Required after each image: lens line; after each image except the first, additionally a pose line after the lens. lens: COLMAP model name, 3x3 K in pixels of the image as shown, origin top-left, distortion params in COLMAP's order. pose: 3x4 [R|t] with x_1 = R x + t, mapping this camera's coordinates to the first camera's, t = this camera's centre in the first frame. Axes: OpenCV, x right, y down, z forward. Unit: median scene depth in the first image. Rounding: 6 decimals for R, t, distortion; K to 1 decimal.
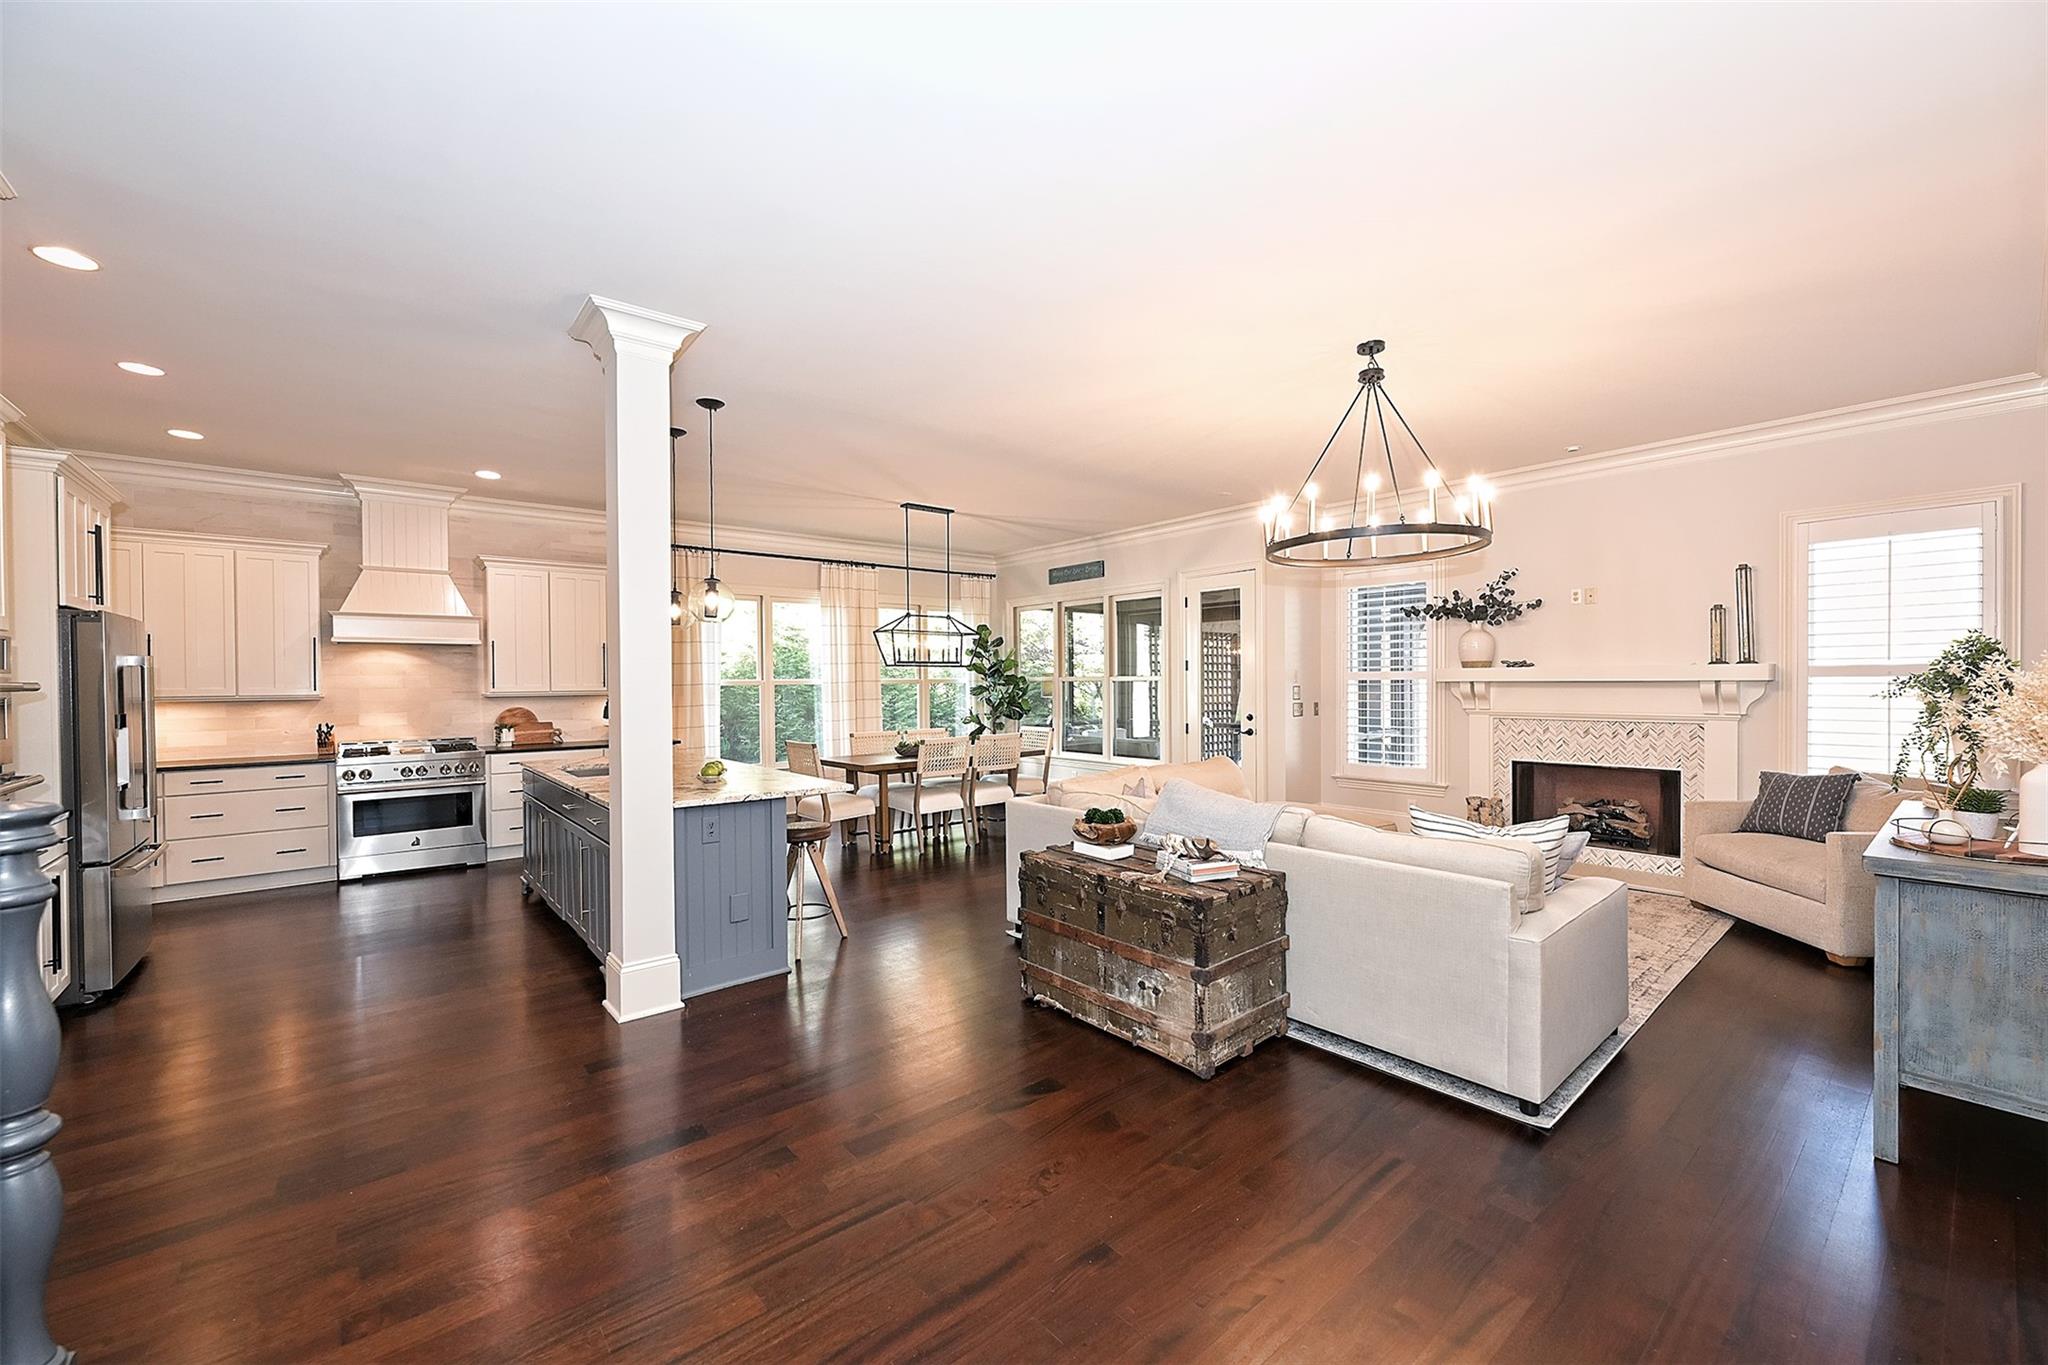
lens RADIAL K [[813.6, 0, 1024.8], [0, 813.6, 687.2], [0, 0, 1]] dist [0.002638, -0.000144]
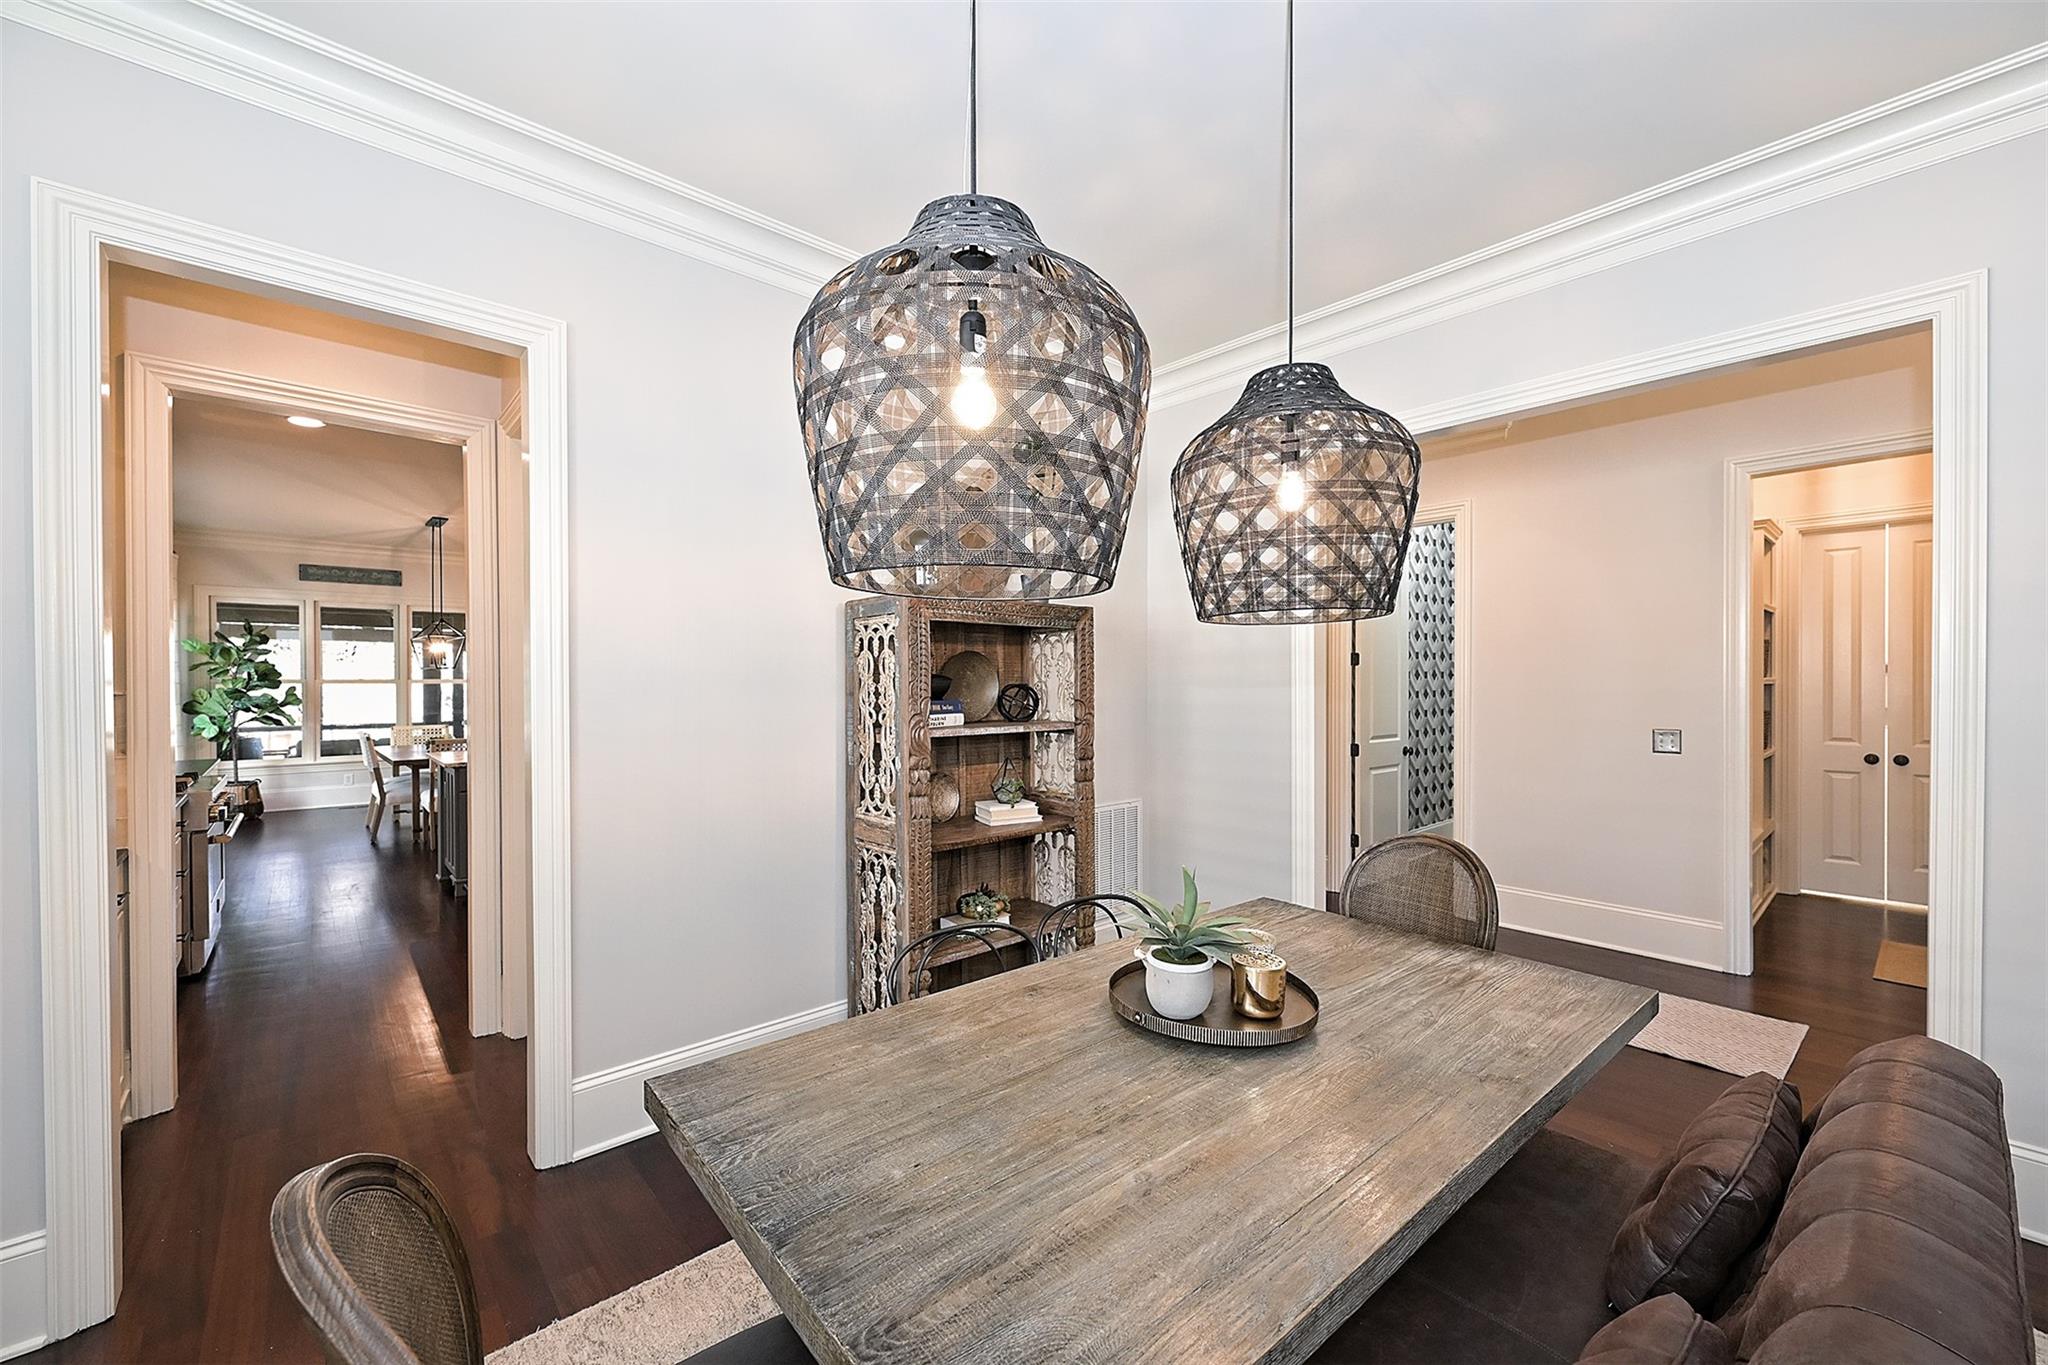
lens RADIAL K [[813.6, 0, 1024.8], [0, 813.6, 687.2], [0, 0, 1]] dist [0.002638, -0.000144]
pose [[-0.026947, -0.000006, 0.999637, -1.419528], [0.010001, 0.999950, 0.000275, 0.007076], [-0.999587, 0.010004, -0.026946, 0.308086]]
